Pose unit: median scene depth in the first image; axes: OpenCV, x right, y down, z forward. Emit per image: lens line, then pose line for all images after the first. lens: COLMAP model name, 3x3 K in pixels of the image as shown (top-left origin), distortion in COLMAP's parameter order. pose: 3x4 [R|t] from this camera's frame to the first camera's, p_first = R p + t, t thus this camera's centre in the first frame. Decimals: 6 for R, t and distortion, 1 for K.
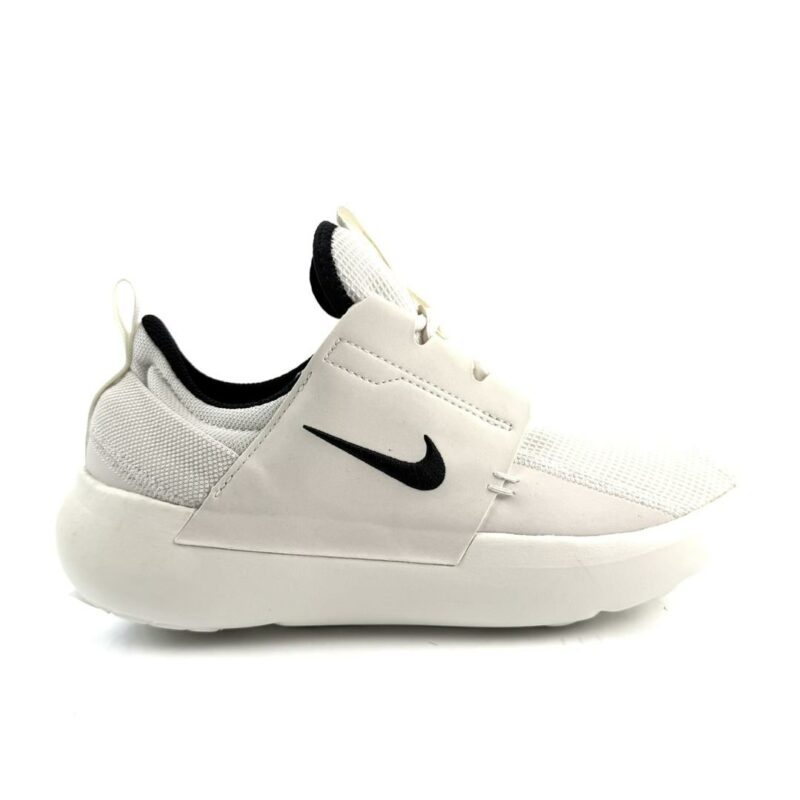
lens RADIAL K [[746.6, 0, 402.4], [0, 746.6, 398.3], [0, 0, 1]] dist [0.168800, -0.318137]
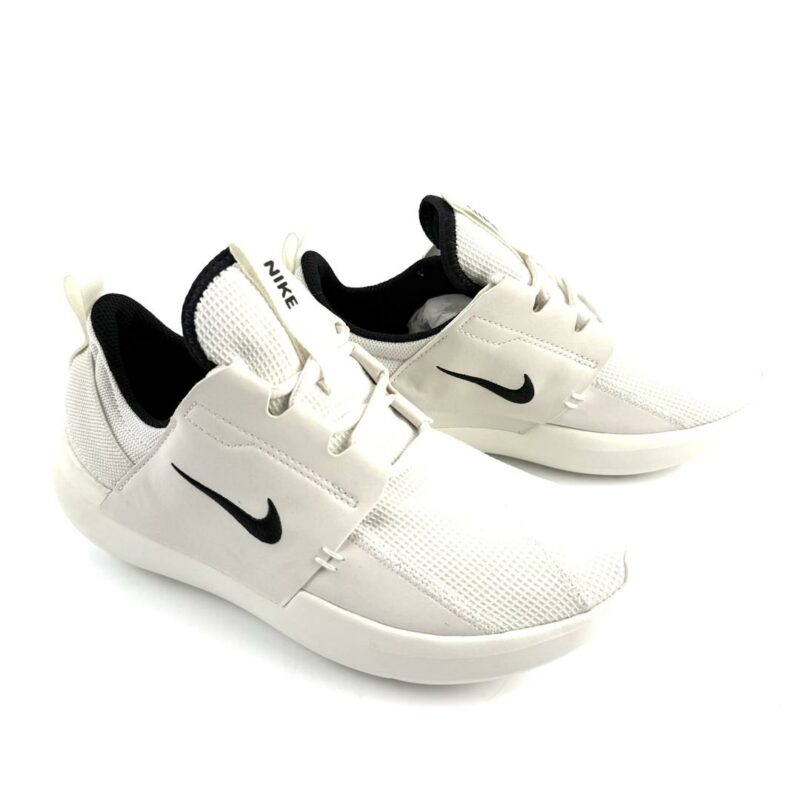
lens RADIAL K [[746.6, 0, 402.4], [0, 746.6, 398.3], [0, 0, 1]] dist [0.168800, -0.318137]
pose [[0.901545, 0.262515, -0.343952, 0.533229], [-0.069268, 0.872235, 0.484157, -0.608141], [0.427105, -0.412665, 0.804543, 0.268538]]
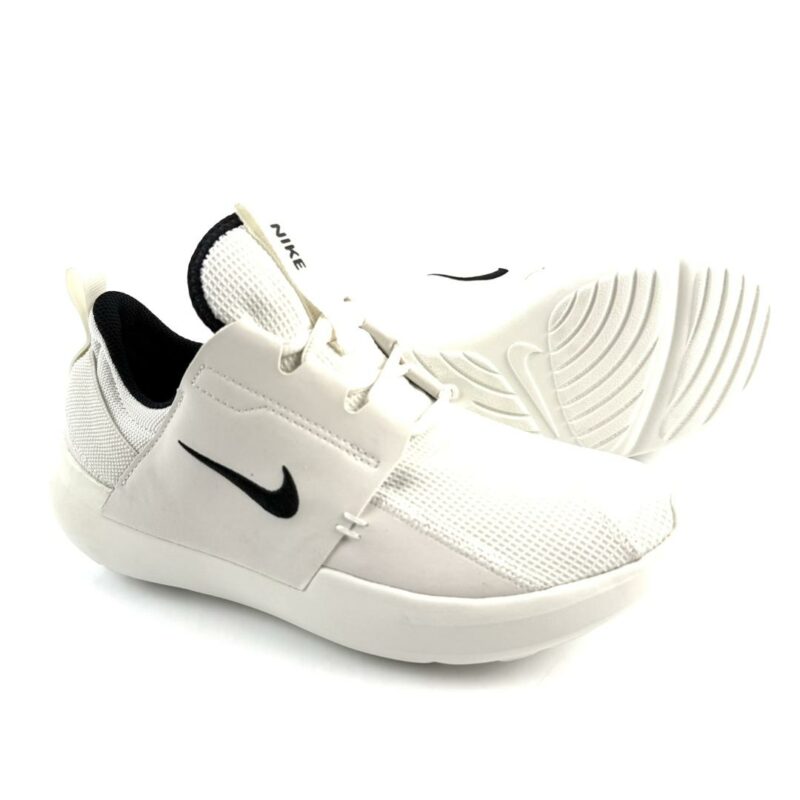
lens RADIAL K [[746.6, 0, 402.4], [0, 746.6, 398.3], [0, 0, 1]] dist [0.168800, -0.318137]
pose [[0.915897, 0.146765, -0.373621, 0.536153], [-0.015706, 0.943154, 0.331985, -0.371308], [0.401106, -0.298196, 0.866137, 0.214229]]
